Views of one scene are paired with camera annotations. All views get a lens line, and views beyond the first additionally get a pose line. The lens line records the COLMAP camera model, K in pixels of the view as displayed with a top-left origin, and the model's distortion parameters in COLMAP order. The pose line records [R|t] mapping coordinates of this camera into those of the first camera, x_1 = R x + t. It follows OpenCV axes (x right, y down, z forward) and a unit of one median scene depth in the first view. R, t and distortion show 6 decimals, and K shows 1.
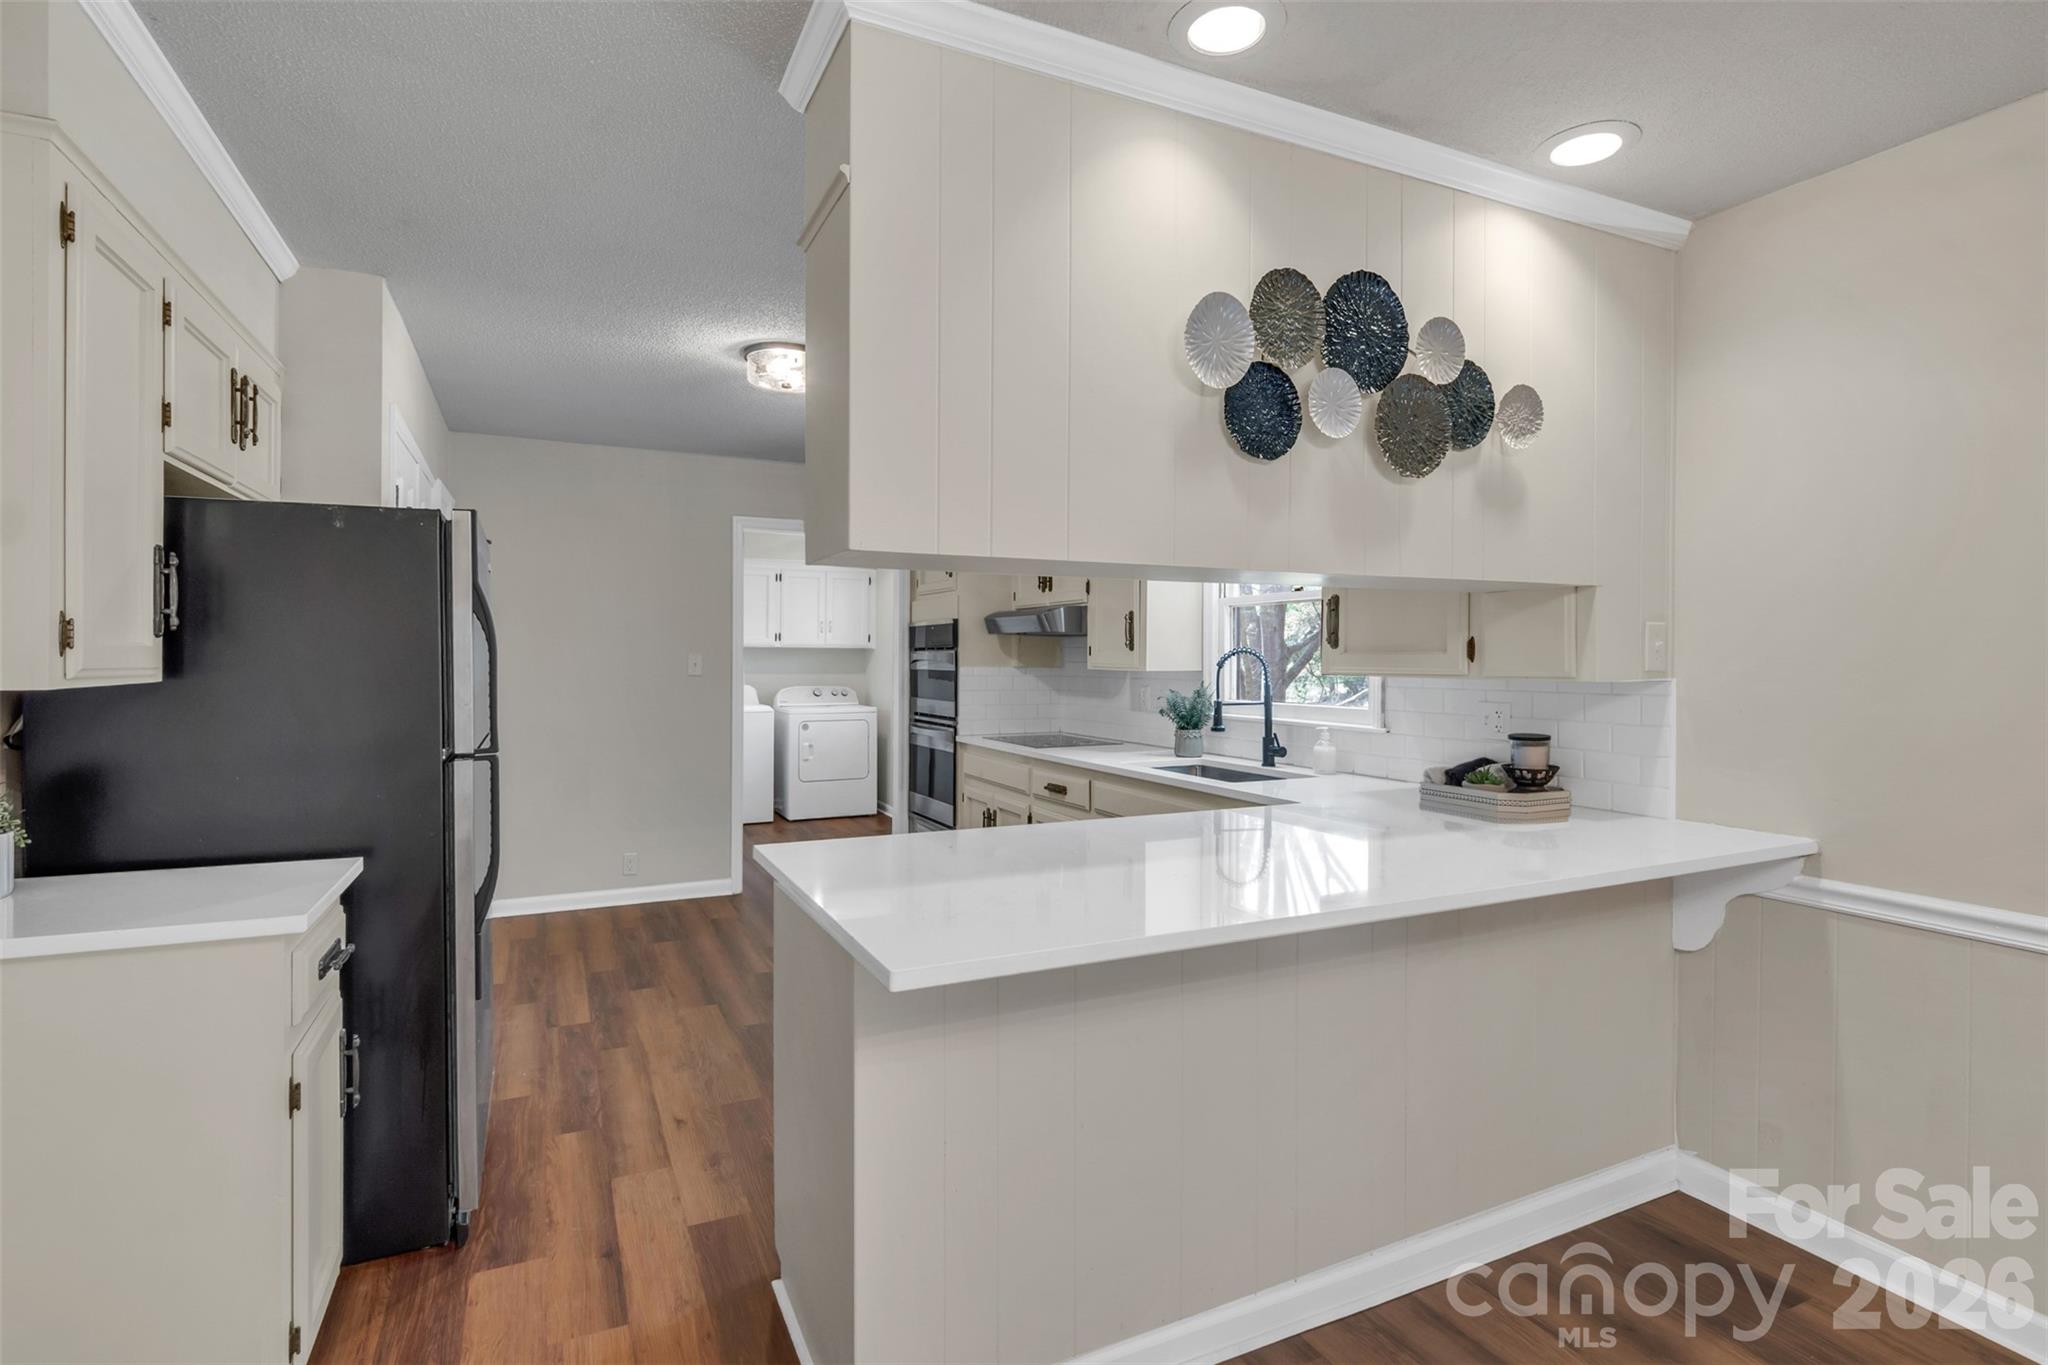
lens RADIAL K [[998.6, 0, 1022.0], [0, 998.6, 668.5], [0, 0, 1]] dist [-0.004713, -0.000204]
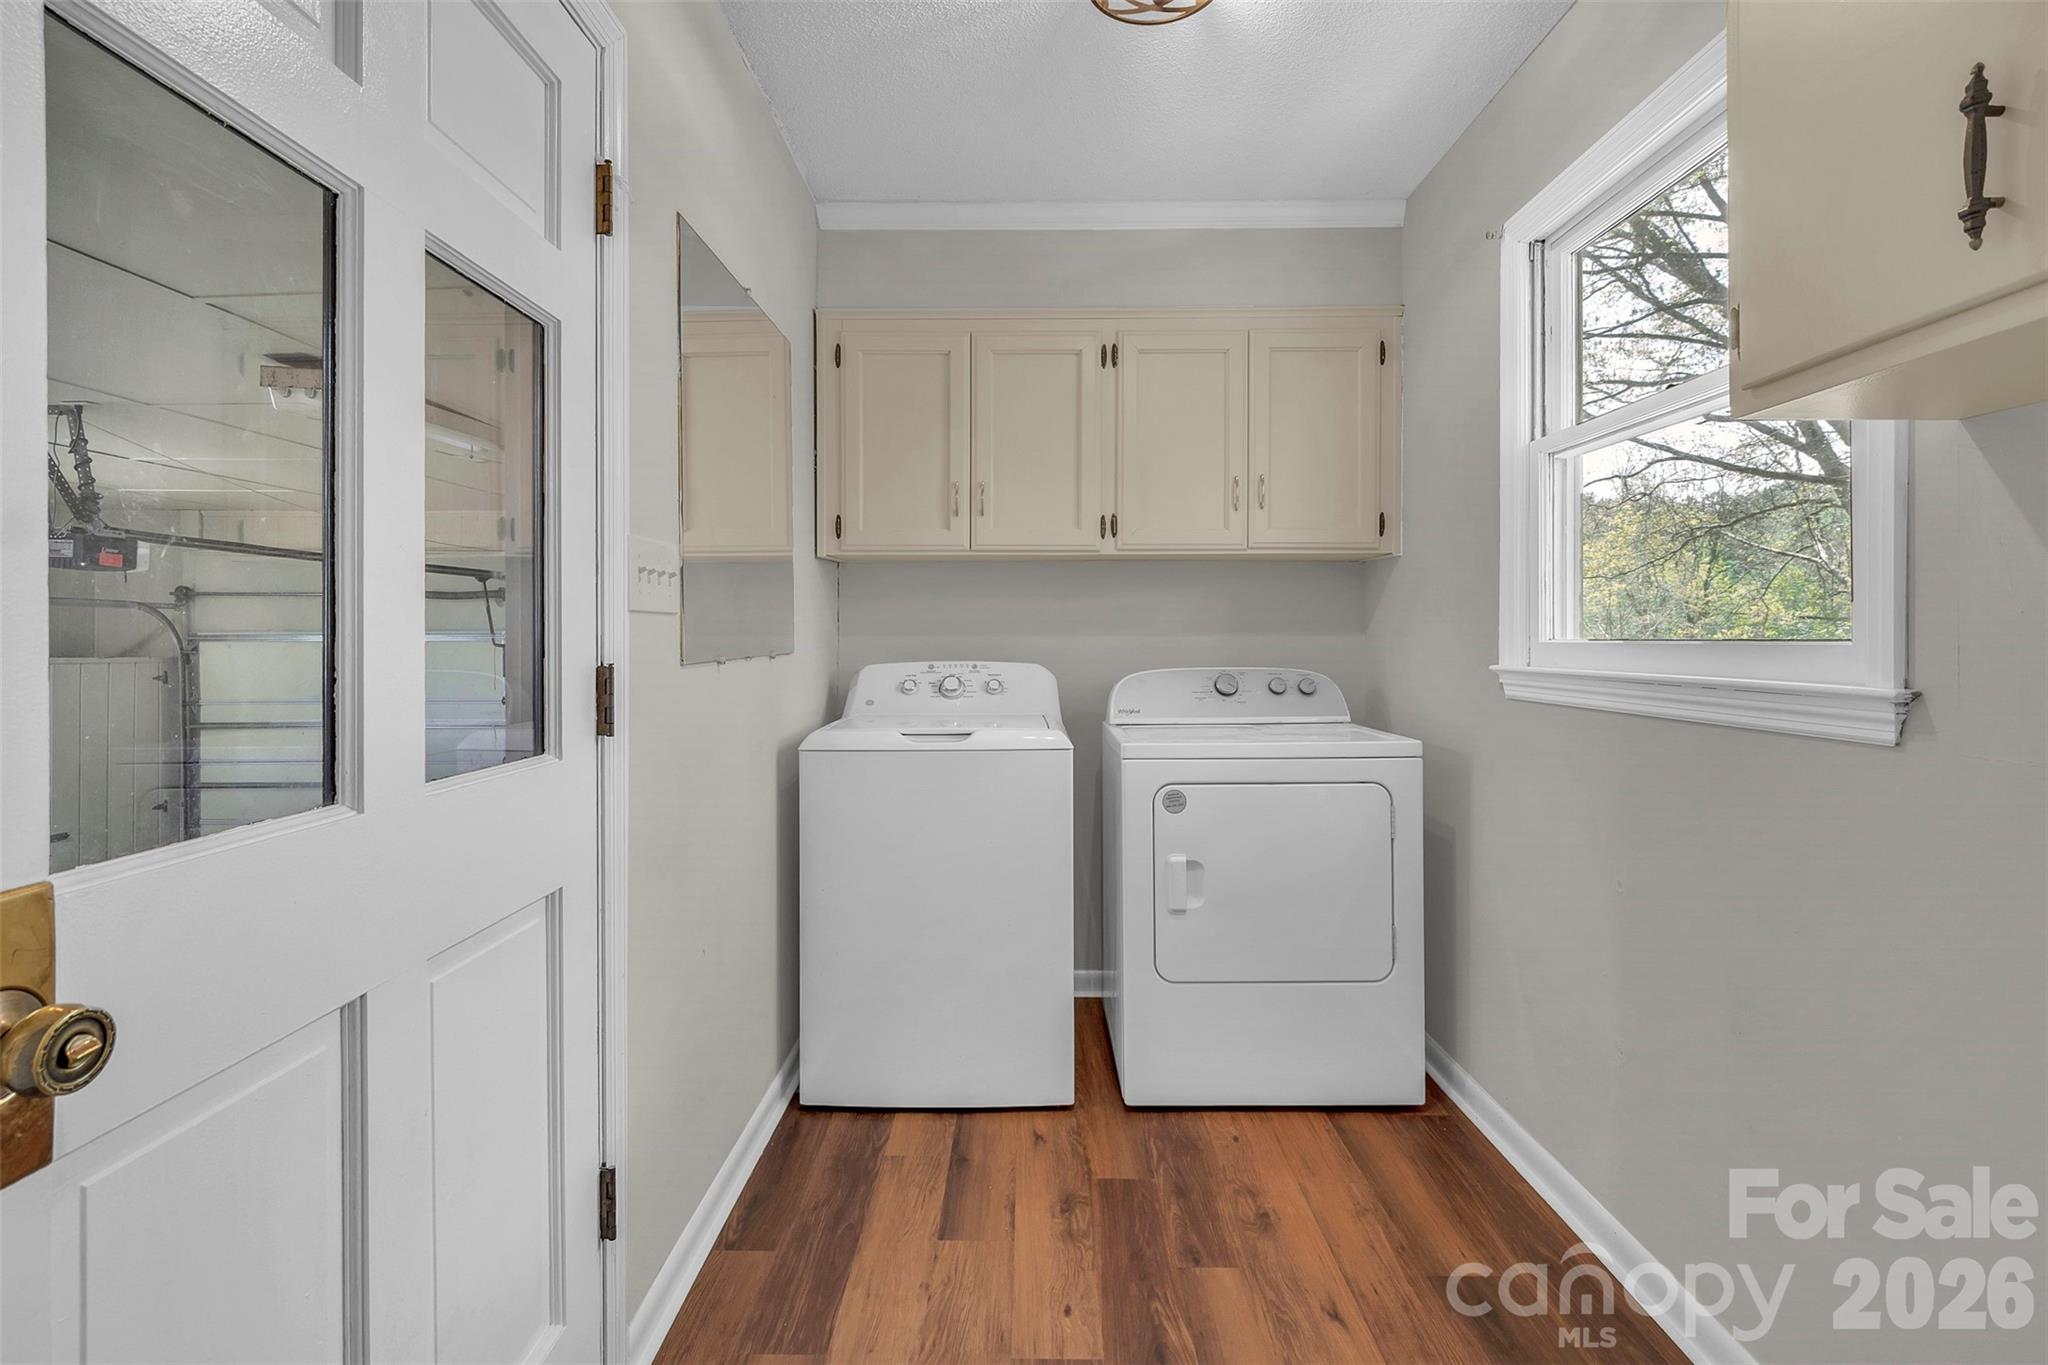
lens RADIAL K [[978.3, 0, 1020.7], [0, 978.3, 663.0], [0, 0, 1]] dist [-0.002490, -0.000891]
pose [[0.900424, -0.008951, -0.434922, -0.292516], [0.008350, 0.999960, -0.003294, 0.039885], [0.434934, -0.000666, 0.900462, 1.596387]]
